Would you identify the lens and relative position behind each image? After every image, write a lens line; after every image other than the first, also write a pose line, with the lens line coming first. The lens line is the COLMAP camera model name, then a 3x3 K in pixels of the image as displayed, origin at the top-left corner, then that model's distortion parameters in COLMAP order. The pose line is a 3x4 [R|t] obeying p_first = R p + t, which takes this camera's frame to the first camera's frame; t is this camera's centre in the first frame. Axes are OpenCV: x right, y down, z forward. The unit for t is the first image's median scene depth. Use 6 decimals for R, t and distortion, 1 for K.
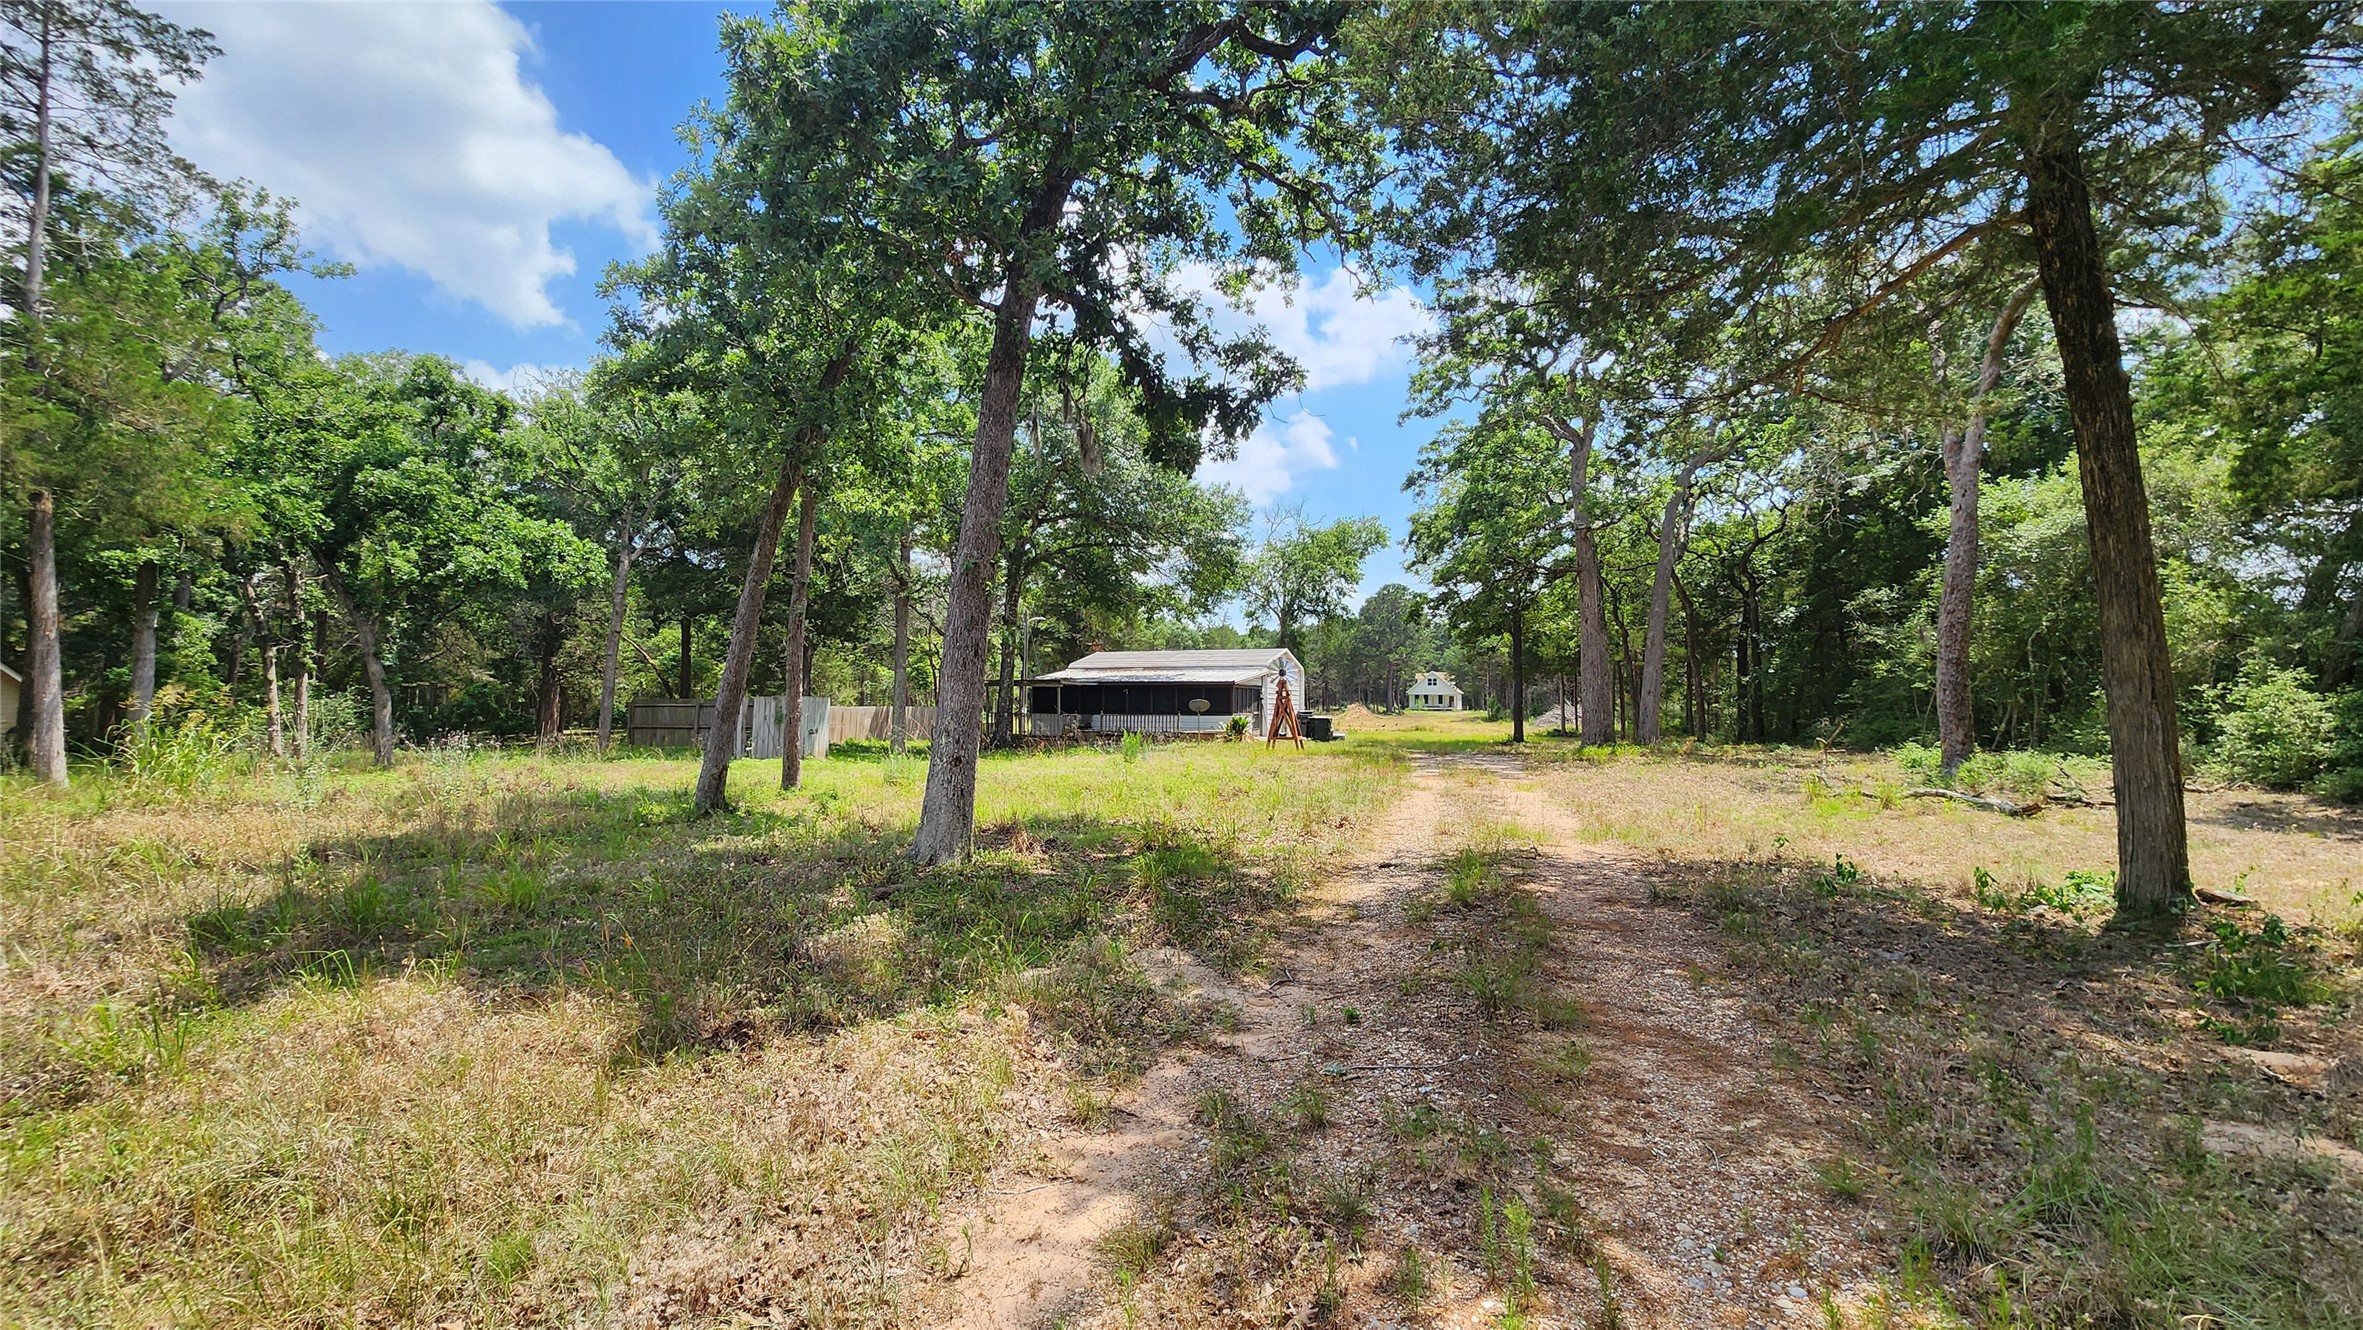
lens RADIAL K [[981.5, 0, 1186.0], [0, 981.5, 622.5], [0, 0, 1]] dist [0.000868, -0.000248]
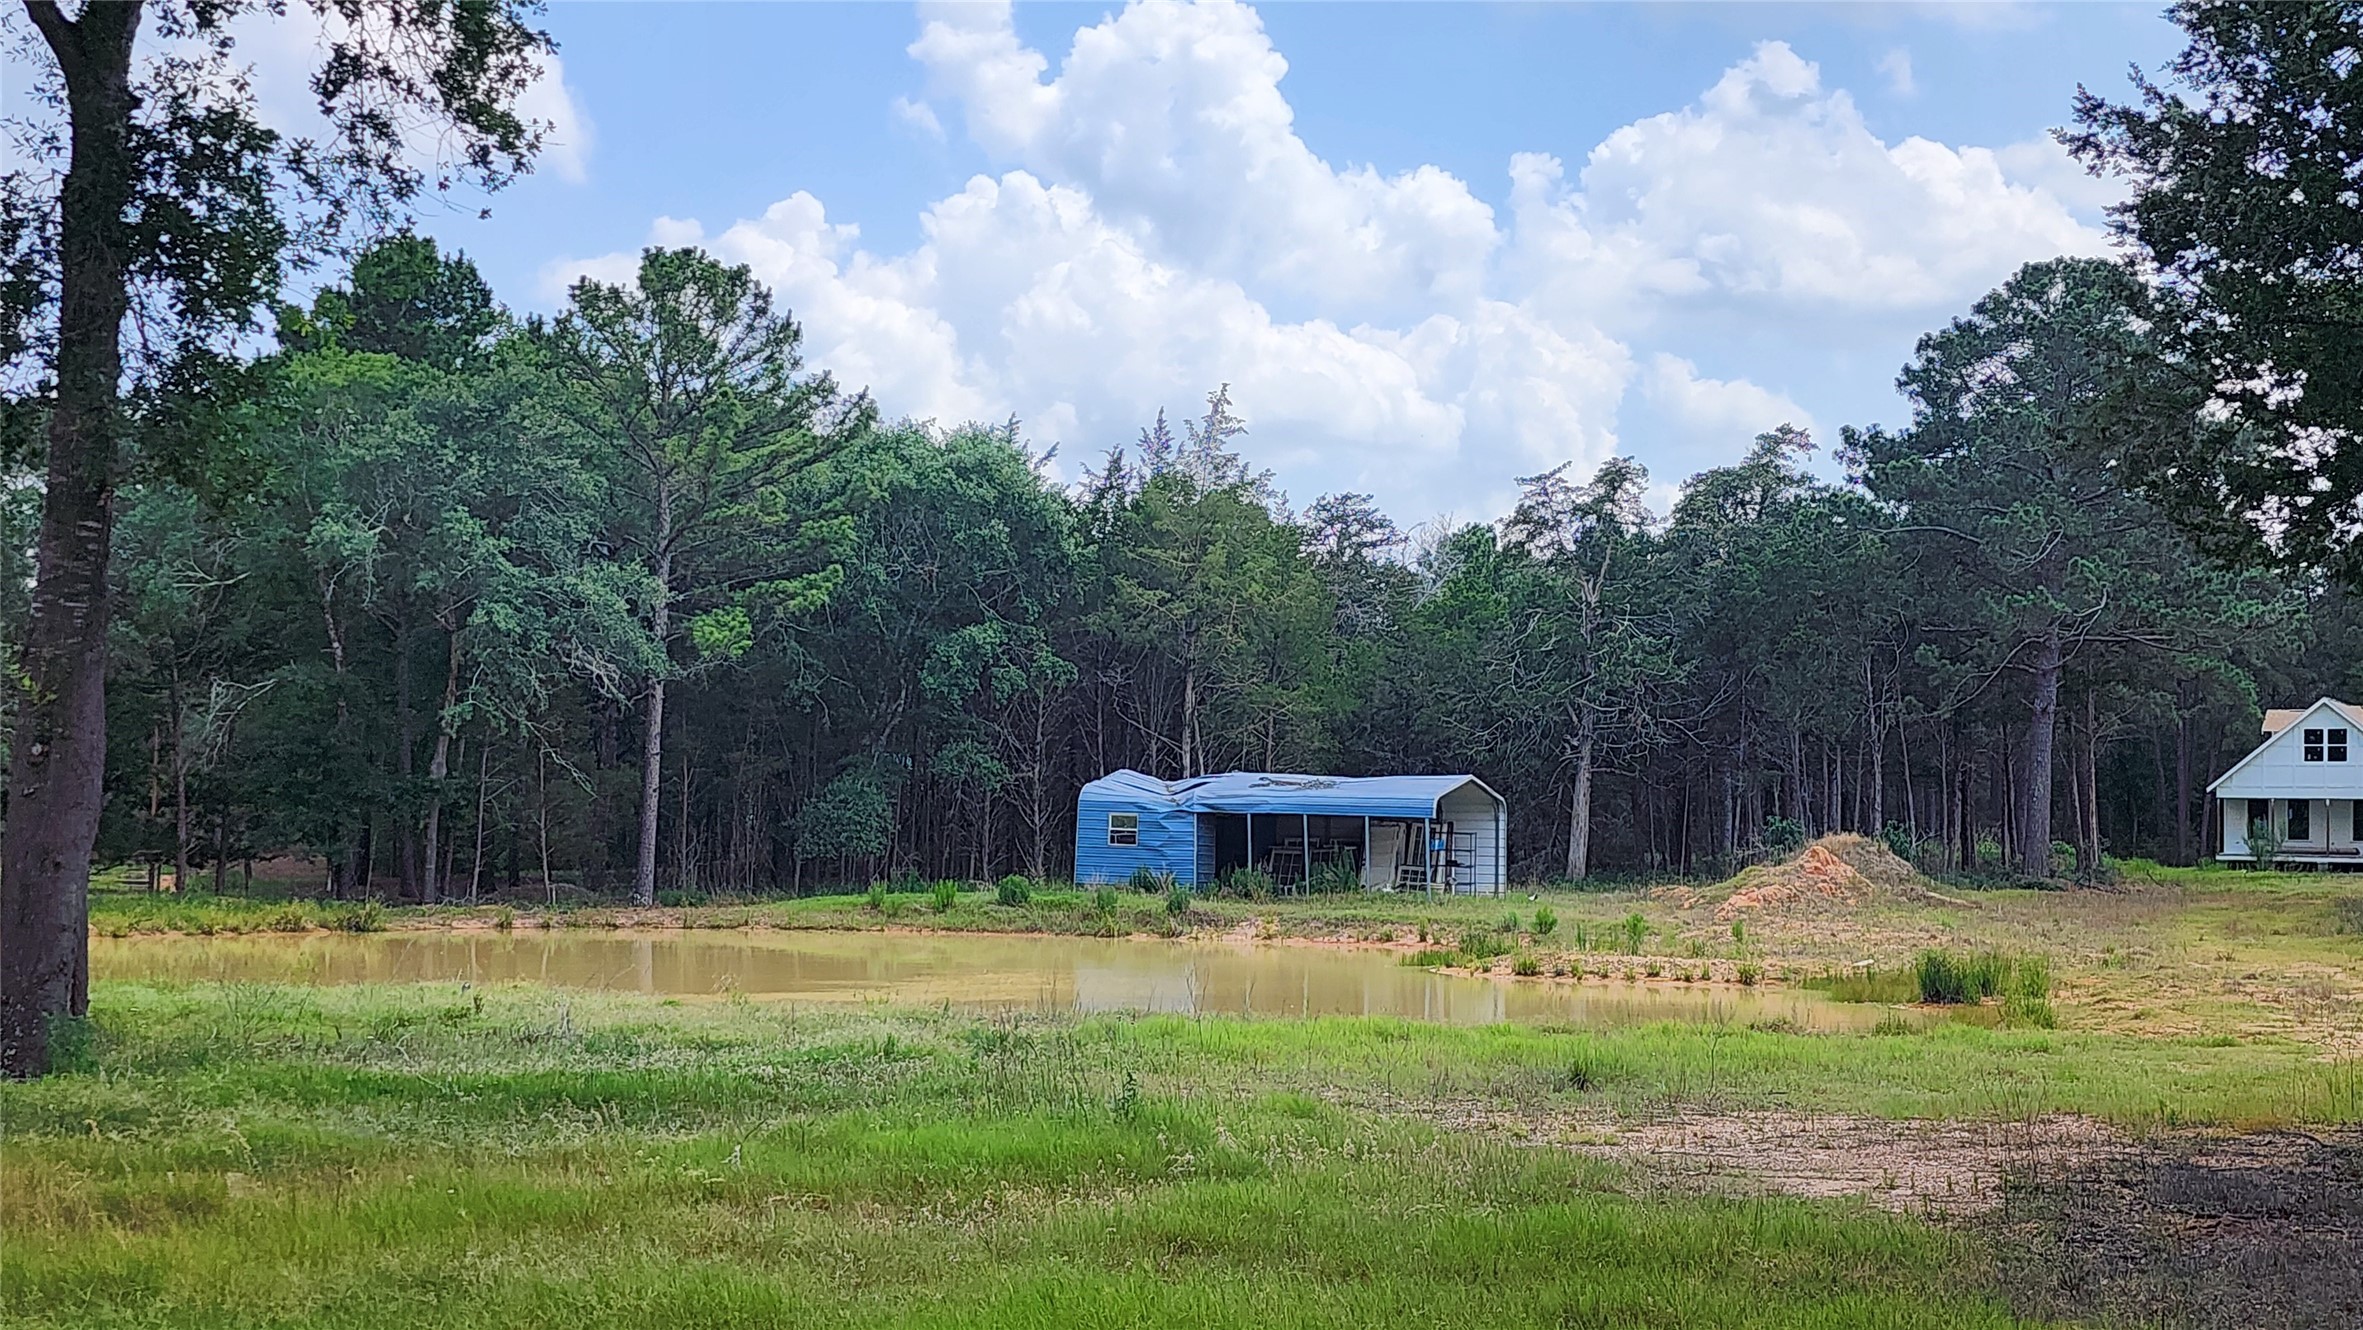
lens RADIAL K [[3095.8, 0, 1145.8], [0, 3095.8, 752.1], [0, 0, 1]] dist [0.231686, -0.824993]
pose [[0.987896, 0.004738, -0.155046, 0.516082], [0.003834, 0.998482, 0.054941, 0.115204], [0.155071, -0.054871, 0.986378, 1.279424]]
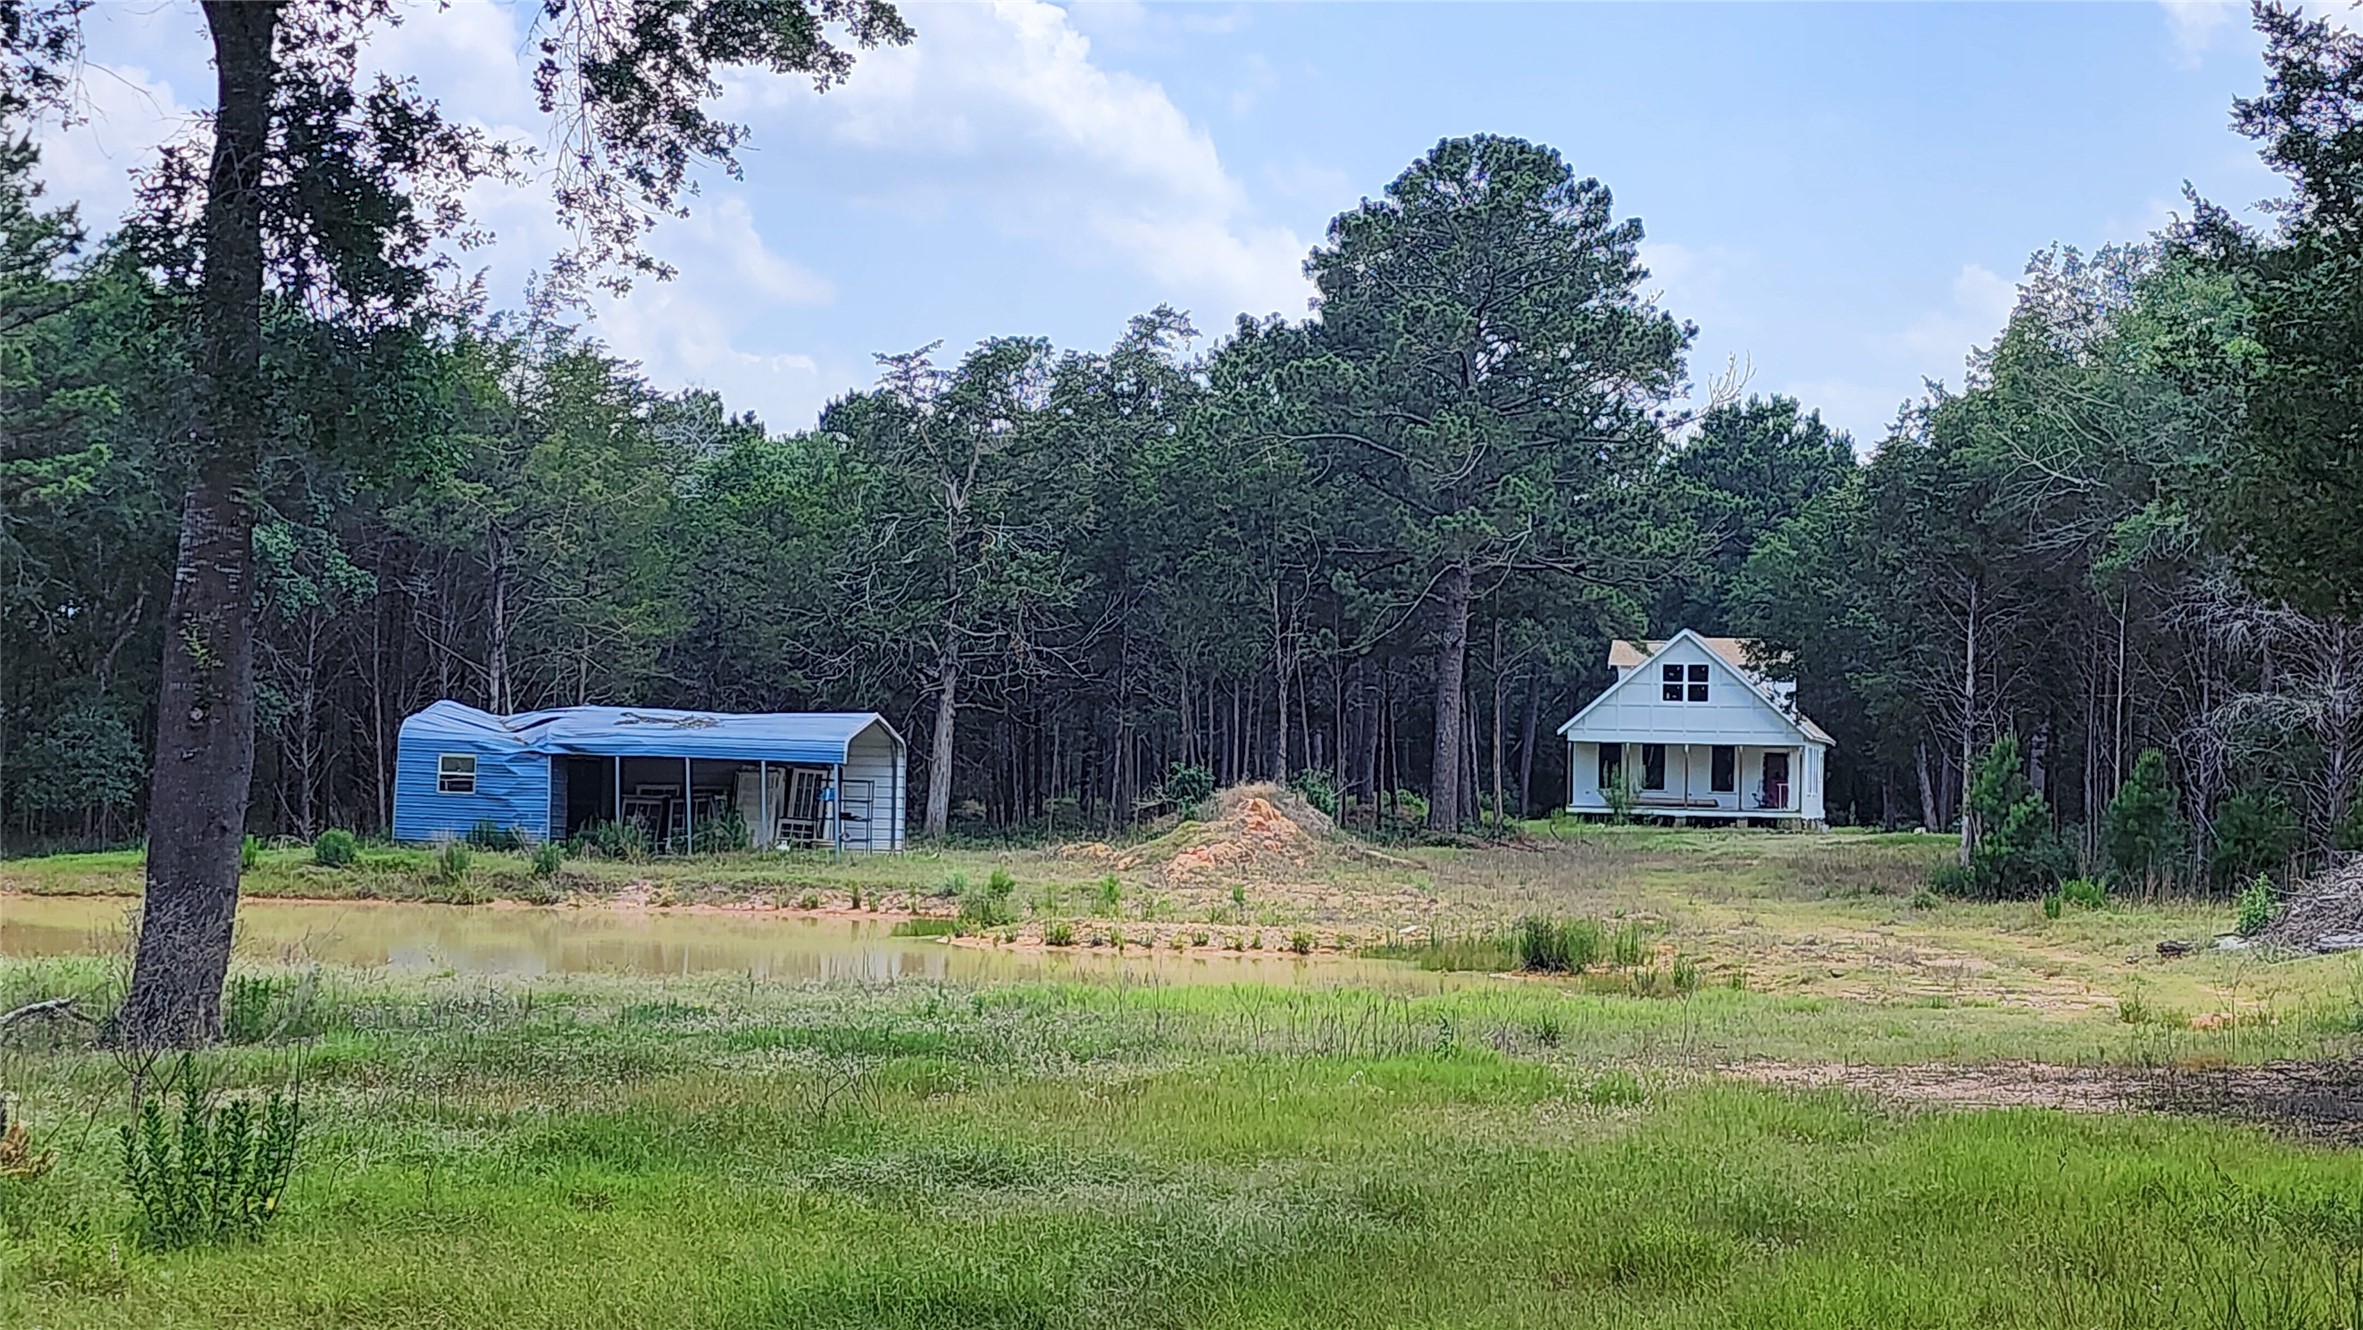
lens RADIAL K [[4039.8, 0, 1181.5], [0, 4039.8, 665.0], [0, 0, 1]] dist [0.134035, -0.096257]
pose [[0.993148, 0.020683, 0.115017, 0.284705], [-0.026857, 0.998265, 0.052391, 0.088227], [-0.113734, -0.055121, 0.991981, 1.012214]]
